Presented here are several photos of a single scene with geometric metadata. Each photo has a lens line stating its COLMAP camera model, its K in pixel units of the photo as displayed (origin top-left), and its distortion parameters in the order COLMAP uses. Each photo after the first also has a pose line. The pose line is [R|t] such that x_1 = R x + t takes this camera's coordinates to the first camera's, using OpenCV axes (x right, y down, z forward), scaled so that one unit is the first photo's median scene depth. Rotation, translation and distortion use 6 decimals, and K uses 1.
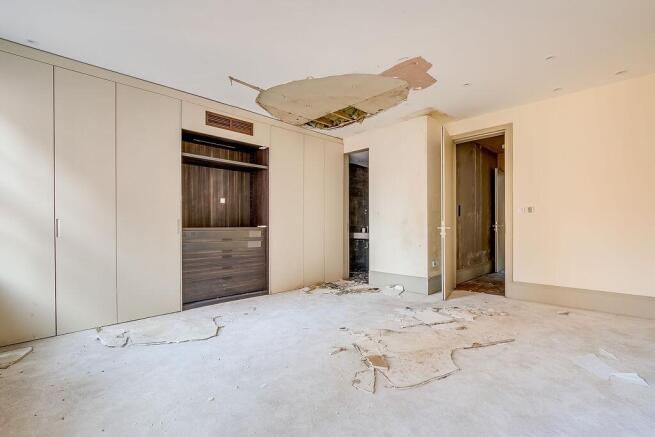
lens RADIAL K [[311.0, 0, 328.4], [0, 311.0, 223.7], [0, 0, 1]] dist [0.001163, 0.000561]
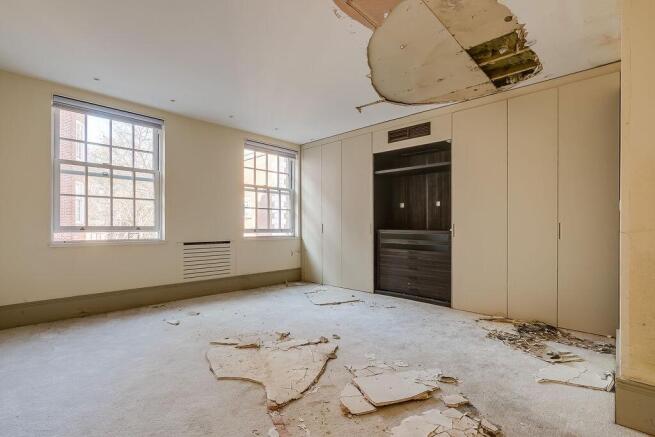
lens RADIAL K [[311.0, 0, 328.4], [0, 311.0, 223.7], [0, 0, 1]] dist [0.001163, 0.000561]
pose [[0.010982, -0.008532, -0.999903, 0.708513], [-0.006799, 0.999940, -0.008607, 0.001076], [0.999917, 0.006893, 0.010923, 0.681593]]
